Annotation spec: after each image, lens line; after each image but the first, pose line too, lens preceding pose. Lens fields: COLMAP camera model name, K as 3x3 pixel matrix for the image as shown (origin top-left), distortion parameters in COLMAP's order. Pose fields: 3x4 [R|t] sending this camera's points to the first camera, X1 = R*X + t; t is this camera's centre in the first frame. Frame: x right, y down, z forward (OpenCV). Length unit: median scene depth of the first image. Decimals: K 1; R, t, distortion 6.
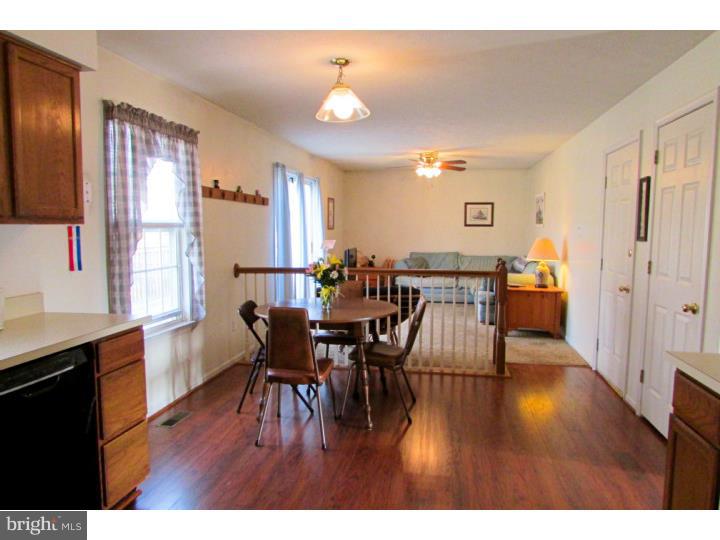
lens RADIAL K [[512.1, 0, 360.0], [0, 512.1, 270.0], [0, 0, 1]] dist [-0.036626, 0.004753]
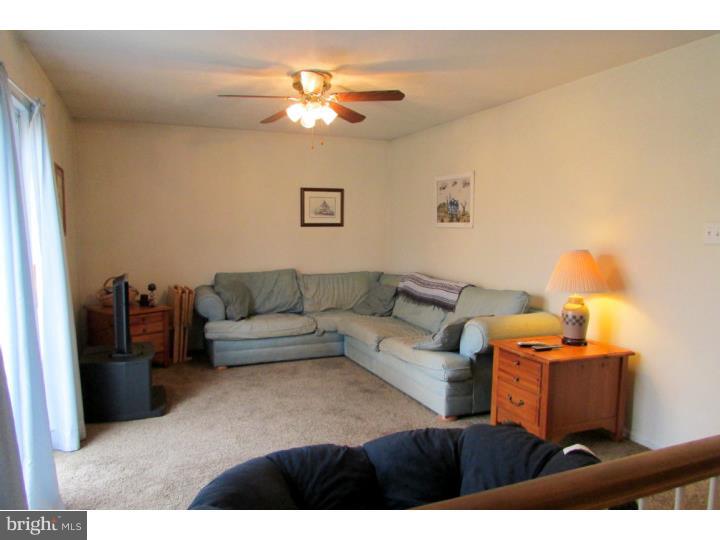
lens RADIAL K [[512.1, 0, 360.0], [0, 512.1, 270.0], [0, 0, 1]] dist [-0.036626, 0.004753]
pose [[0.842658, -0.053284, 0.535806, -0.069386], [0.050651, 0.998523, 0.019643, -0.042135], [-0.536061, 0.010587, 0.844113, 0.446973]]
